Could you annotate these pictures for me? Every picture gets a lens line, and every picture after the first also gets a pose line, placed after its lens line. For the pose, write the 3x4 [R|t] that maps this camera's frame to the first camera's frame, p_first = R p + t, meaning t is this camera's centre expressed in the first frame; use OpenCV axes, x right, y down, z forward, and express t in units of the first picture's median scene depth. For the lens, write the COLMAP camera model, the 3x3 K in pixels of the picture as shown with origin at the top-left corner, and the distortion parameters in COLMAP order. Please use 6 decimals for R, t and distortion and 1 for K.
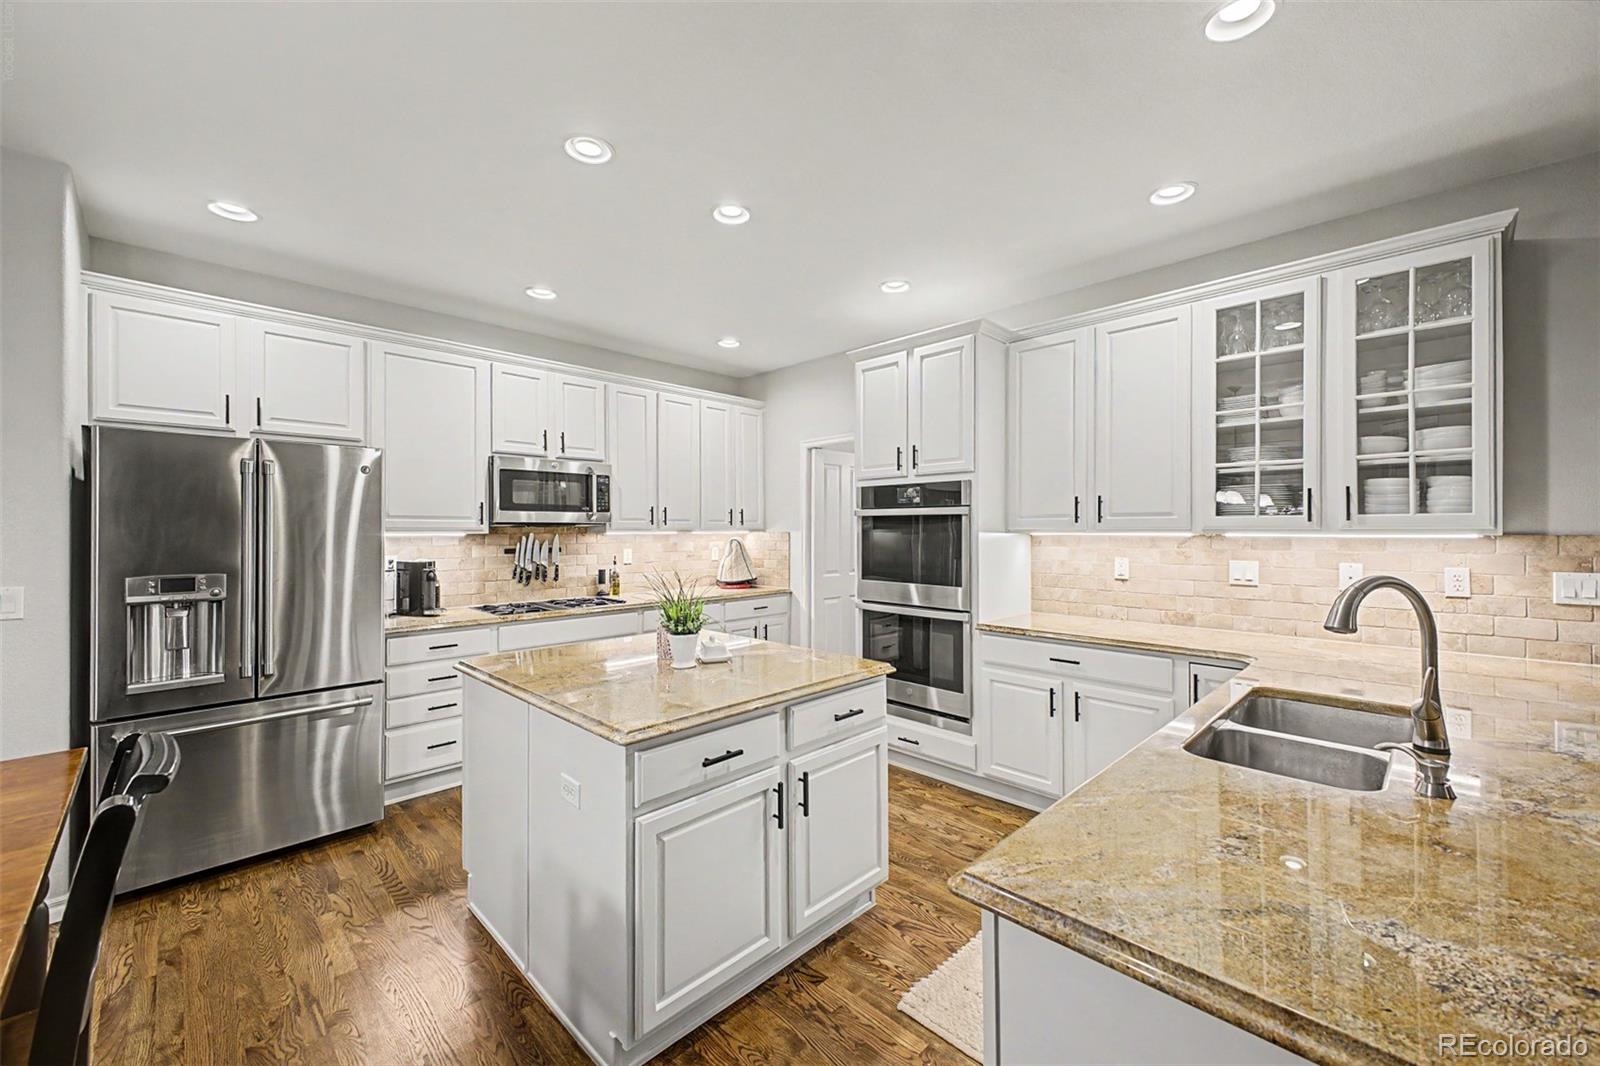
lens RADIAL K [[628.6, 0, 798.6], [0, 628.6, 528.7], [0, 0, 1]] dist [0.029020, -0.009956]
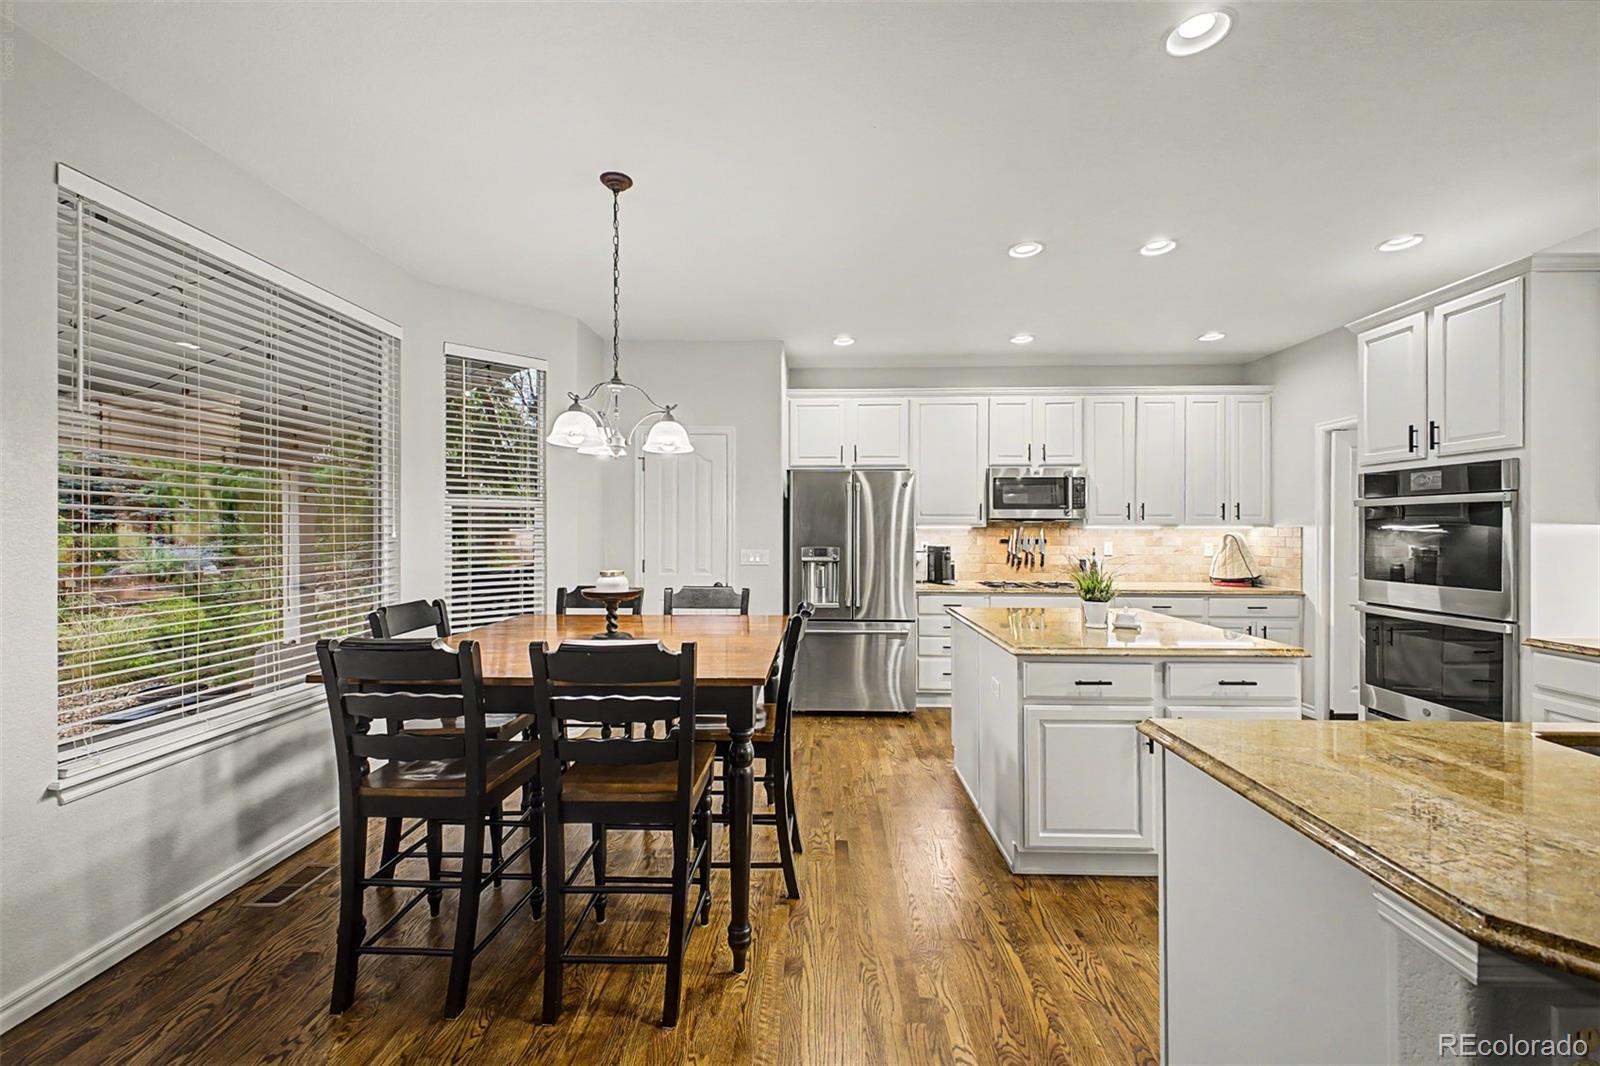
lens RADIAL K [[614.5, 0, 800.0], [0, 614.5, 533.0], [0, 0, 1]] dist [0.001636, -0.008882]
pose [[0.684294, 0.005803, -0.729183, 0.208702], [-0.000705, 0.999973, 0.007296, 0.012683], [0.729206, -0.004479, 0.684280, -0.190536]]
